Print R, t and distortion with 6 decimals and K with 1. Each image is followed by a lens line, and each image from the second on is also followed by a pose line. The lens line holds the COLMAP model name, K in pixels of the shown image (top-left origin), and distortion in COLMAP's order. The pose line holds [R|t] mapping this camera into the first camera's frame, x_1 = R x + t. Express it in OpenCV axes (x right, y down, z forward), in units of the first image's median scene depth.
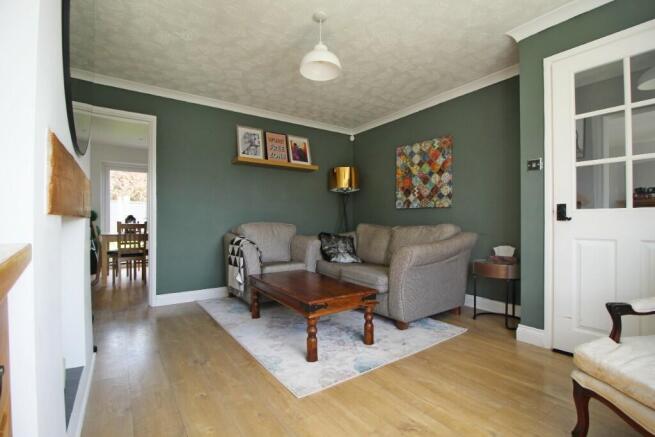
lens RADIAL K [[303.9, 0, 328.4], [0, 303.9, 219.9], [0, 0, 1]] dist [-0.000976, -0.001327]
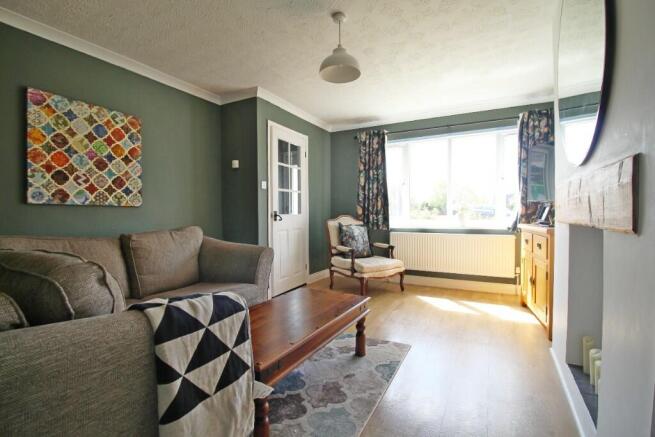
lens RADIAL K [[303.9, 0, 327.7], [0, 303.9, 216.3], [0, 0, 1]] dist [-0.000976, -0.001327]
pose [[-0.439394, -0.010928, 0.898228, -0.523780], [-0.001069, 0.999932, 0.011643, -0.024582], [-0.898294, 0.004156, -0.439375, 0.857621]]
